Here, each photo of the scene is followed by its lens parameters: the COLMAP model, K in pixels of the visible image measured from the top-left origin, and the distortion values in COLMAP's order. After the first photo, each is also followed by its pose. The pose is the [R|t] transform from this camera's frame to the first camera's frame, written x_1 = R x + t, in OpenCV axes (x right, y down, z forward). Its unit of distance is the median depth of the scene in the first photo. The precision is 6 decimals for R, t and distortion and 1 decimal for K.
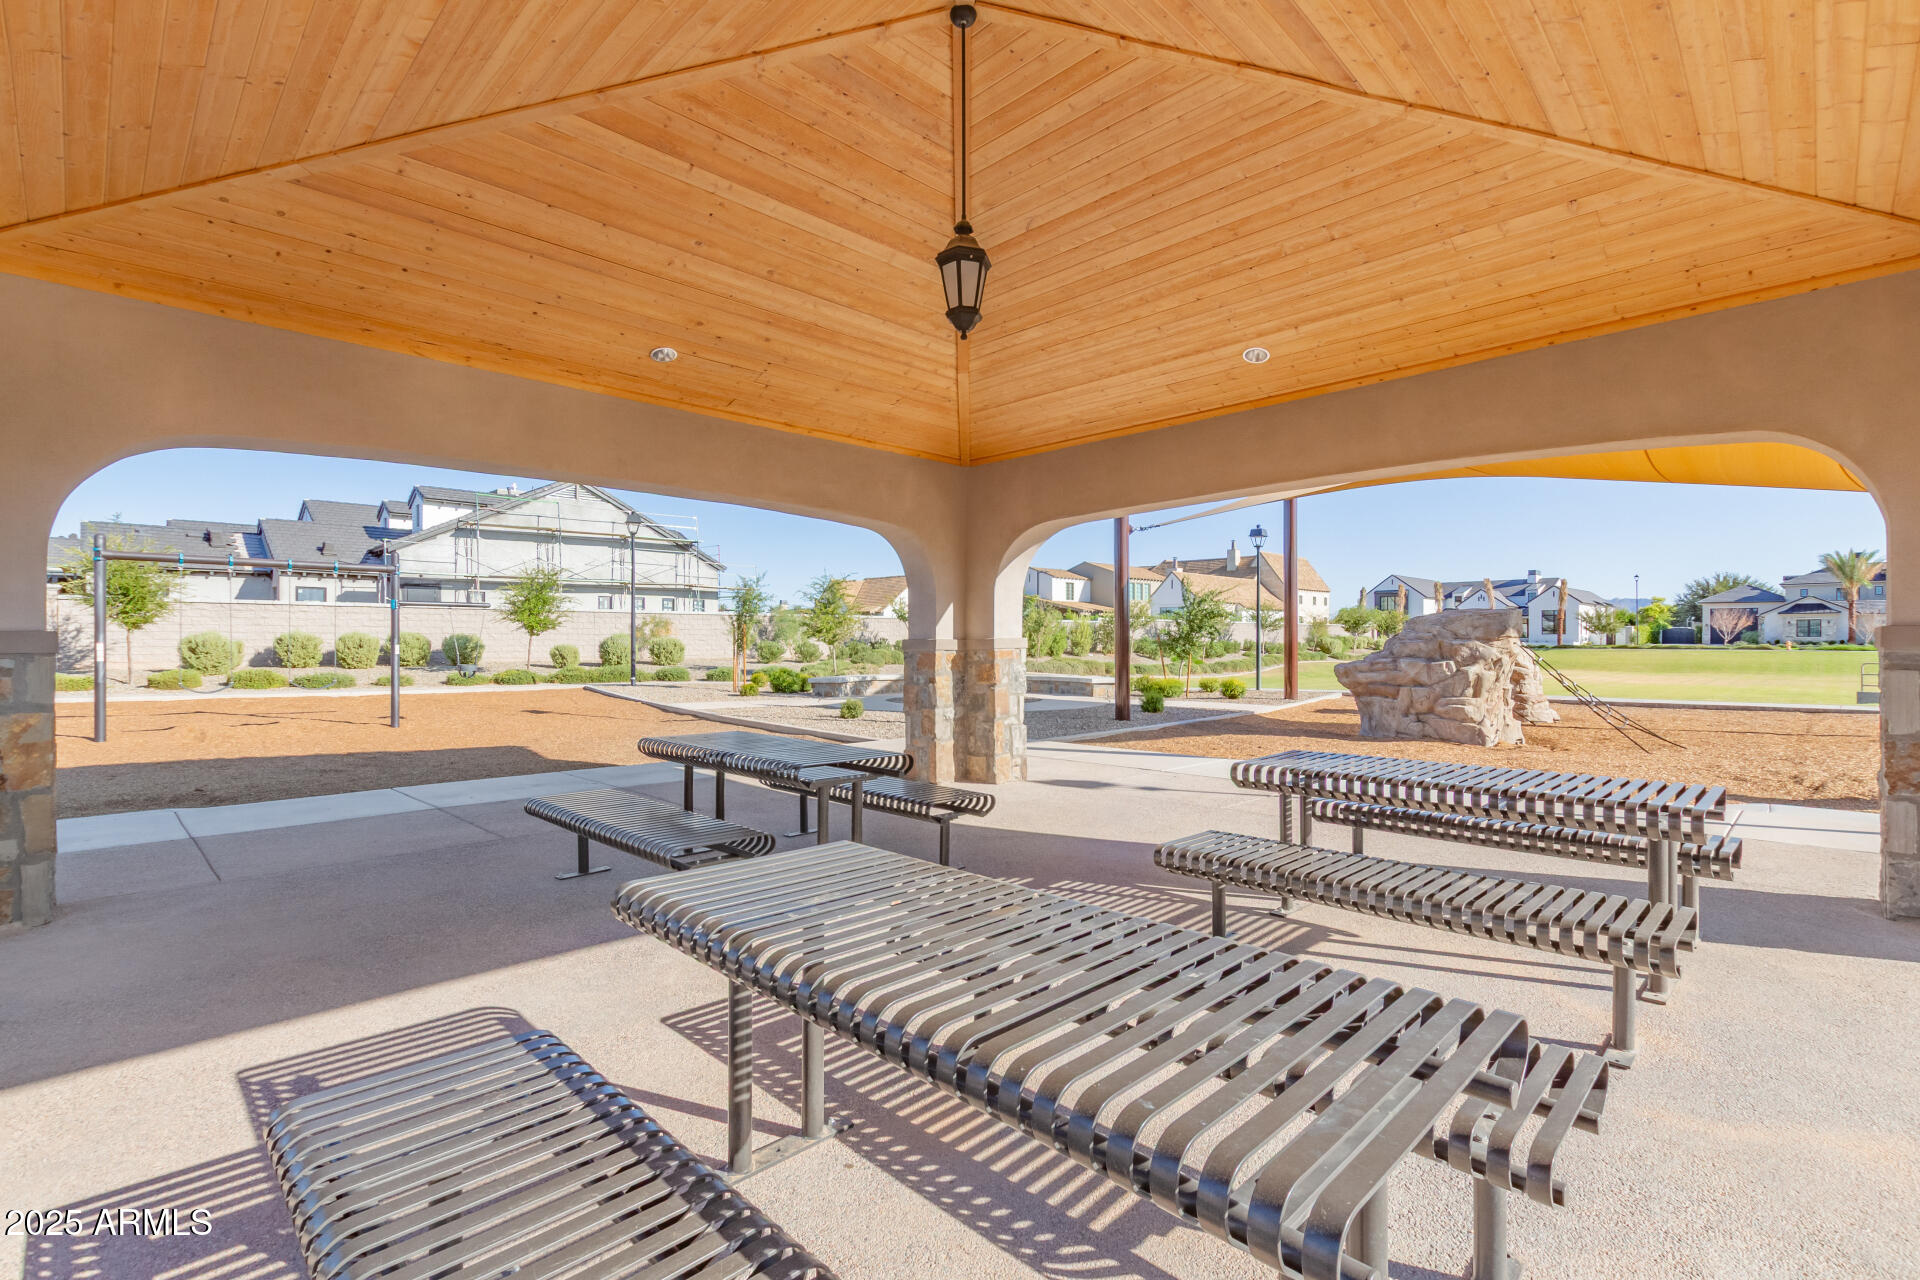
lens RADIAL K [[868.0, 0, 960.0], [0, 868.0, 640.0], [0, 0, 1]] dist [-0.001969, -0.000414]
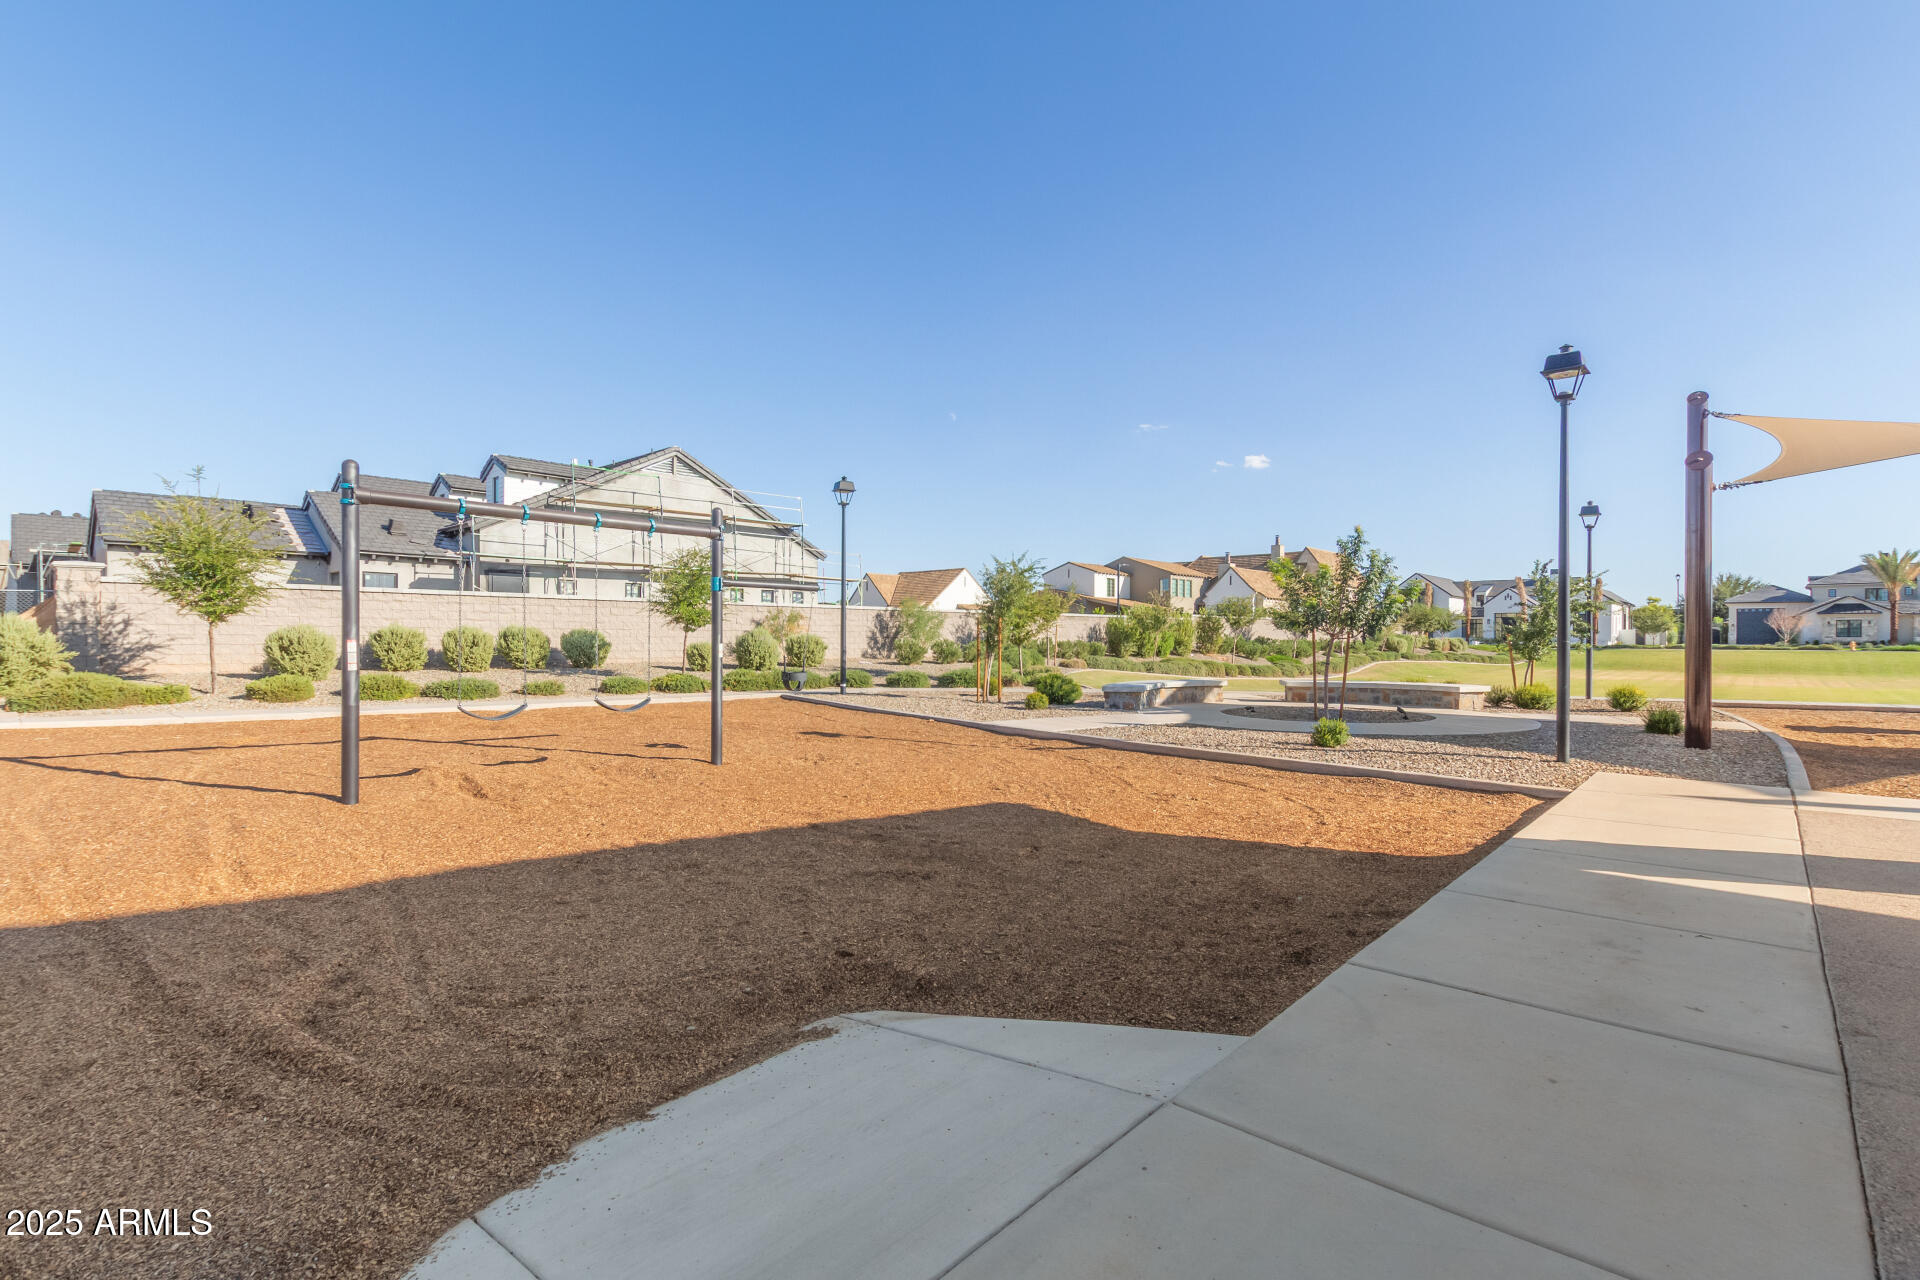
lens RADIAL K [[868.0, 0, 960.0], [0, 868.0, 640.0], [0, 0, 1]] dist [-0.001969, -0.000414]
pose [[0.998963, 0.002772, 0.045434, -0.196335], [-0.002875, 0.999993, 0.002191, 0.000324], [-0.045428, -0.002319, 0.998965, 0.122796]]
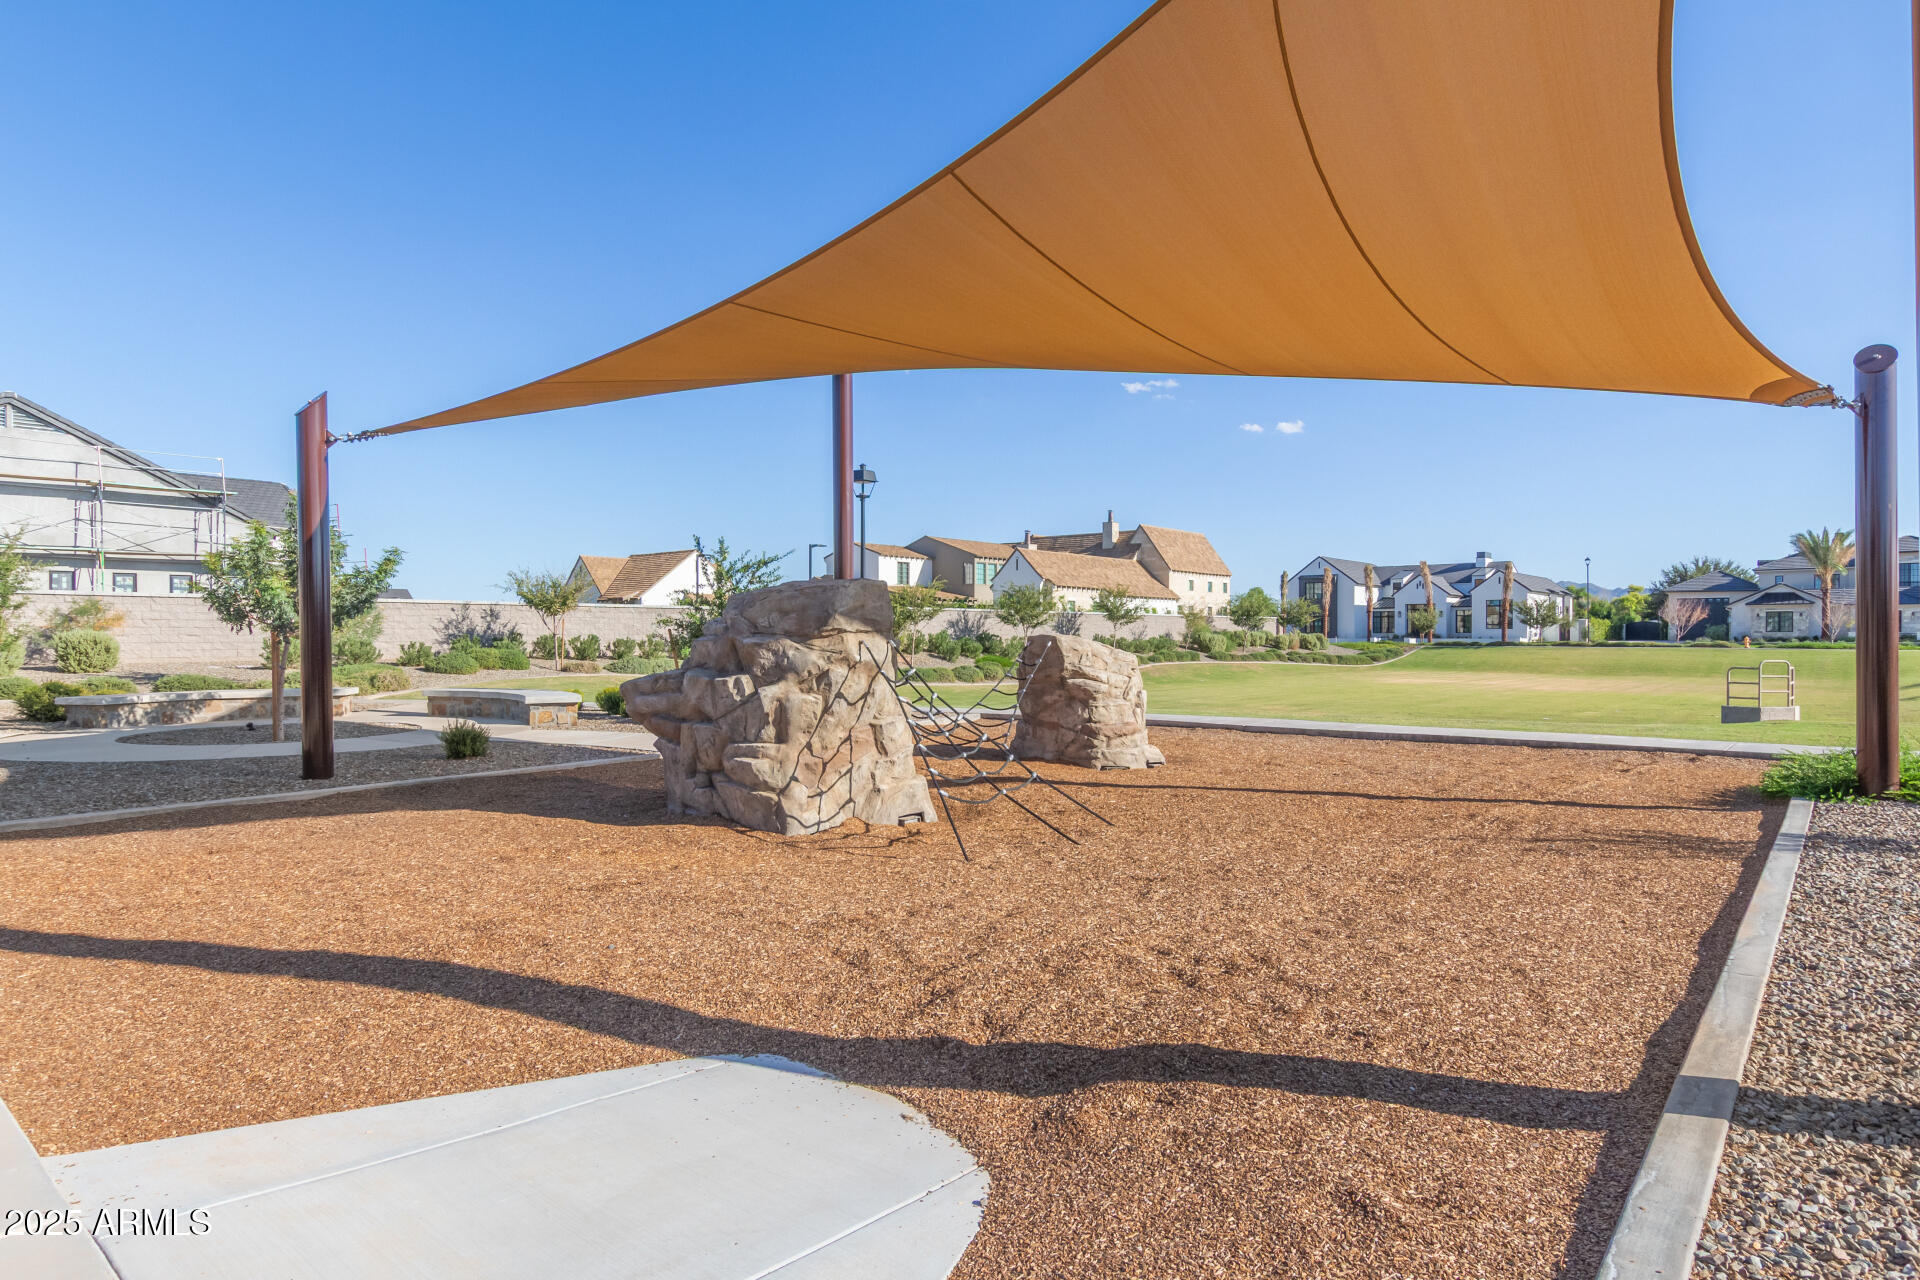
lens RADIAL K [[1051.6, 0, 960.0], [0, 1051.6, 640.0], [0, 0, 1]] dist [0.001595, 0.001714]
pose [[0.996037, 0.000181, 0.088935, 0.219206], [-0.000575, 0.999990, 0.004408, -0.000252], [-0.088934, -0.004441, 0.996028, 0.114986]]
